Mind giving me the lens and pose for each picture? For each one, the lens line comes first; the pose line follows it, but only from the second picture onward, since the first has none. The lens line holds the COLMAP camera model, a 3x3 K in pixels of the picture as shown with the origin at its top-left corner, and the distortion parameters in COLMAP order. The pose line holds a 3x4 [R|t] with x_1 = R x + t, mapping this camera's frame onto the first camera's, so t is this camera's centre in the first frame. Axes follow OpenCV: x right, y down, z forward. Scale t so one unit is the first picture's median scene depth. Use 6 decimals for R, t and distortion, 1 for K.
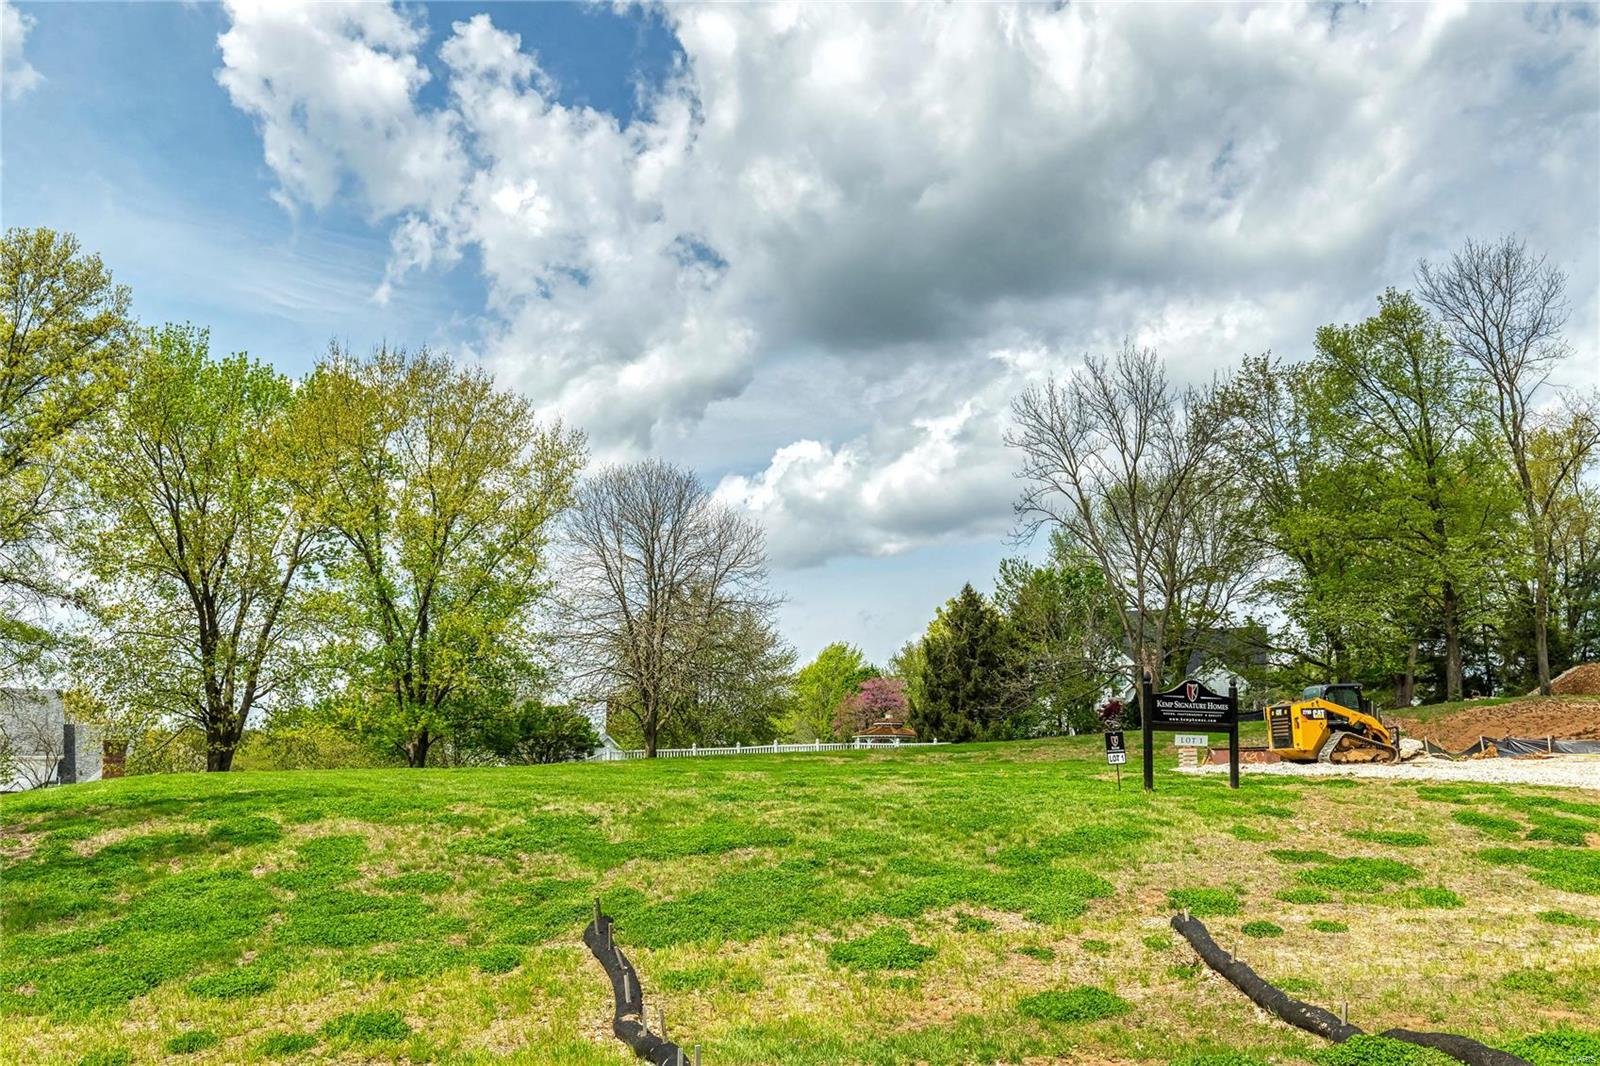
lens RADIAL K [[1344.6, 0, 802.6], [0, 1344.6, 536.5], [0, 0, 1]] dist [0.017471, -0.001974]
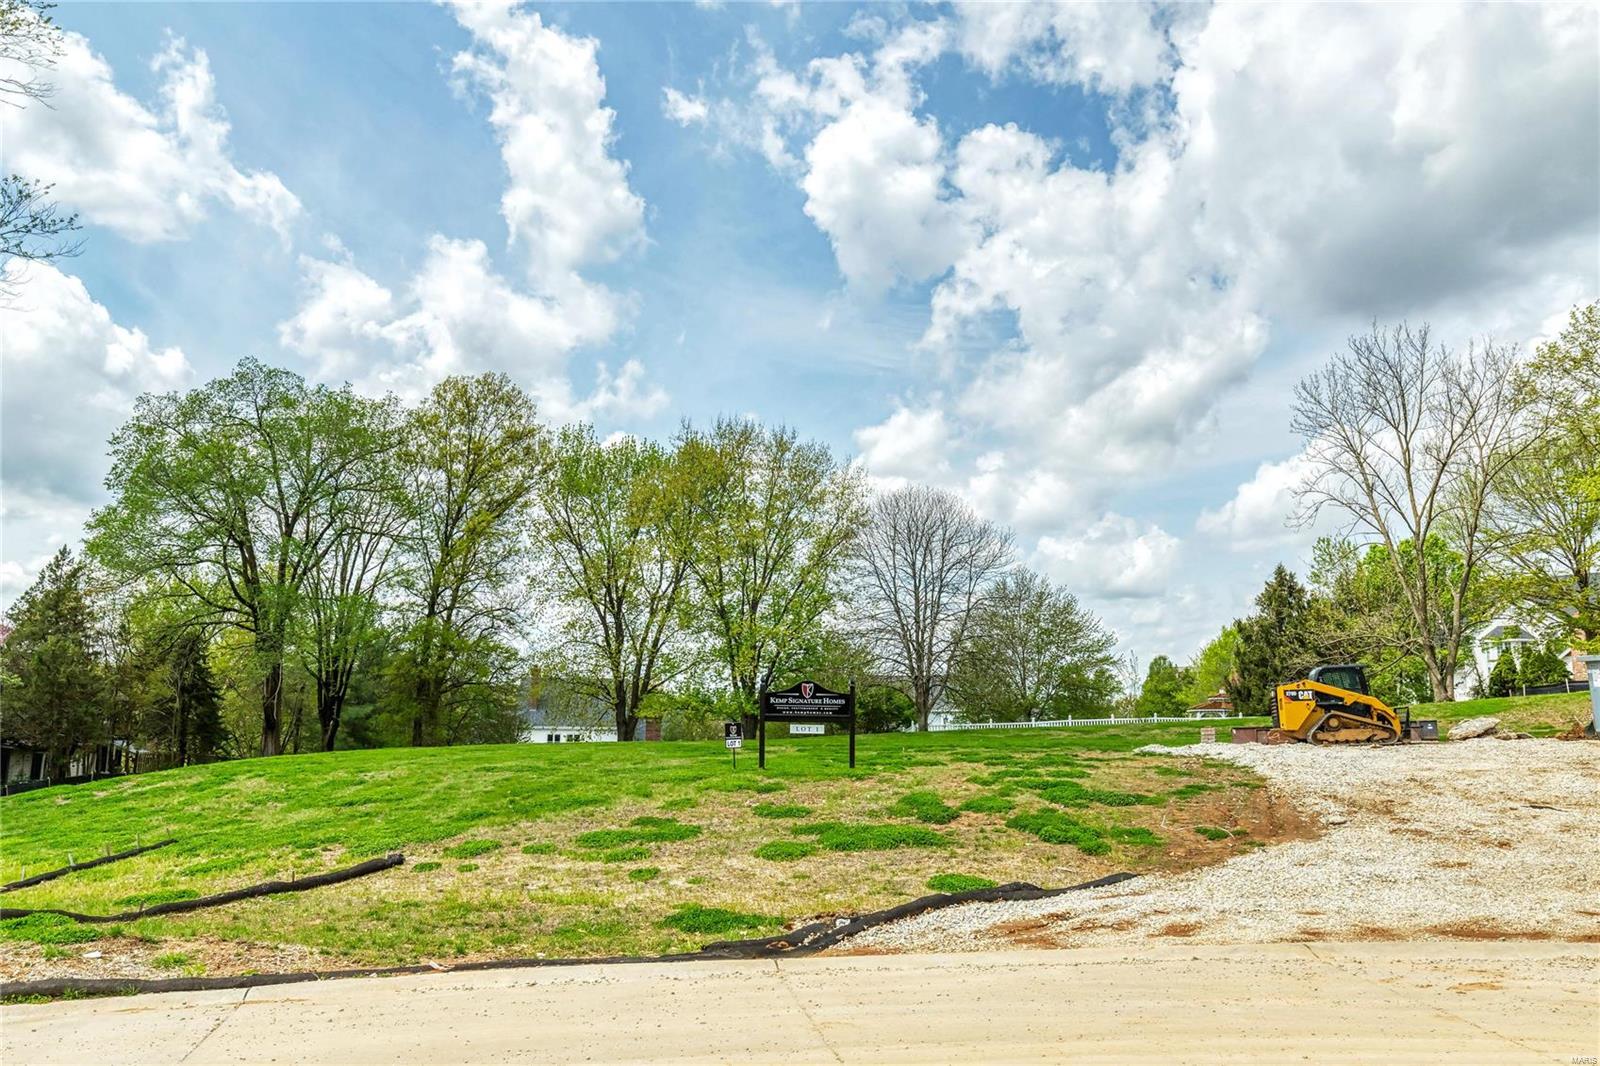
lens RADIAL K [[1156.6, 0, 791.3], [0, 1156.6, 531.7], [0, 0, 1]] dist [0.031726, 0.007246]
pose [[0.859394, -0.084814, -0.504231, 0.275886], [0.084589, 0.996141, -0.023385, -0.002455], [0.504268, -0.022555, 0.863252, 0.022281]]
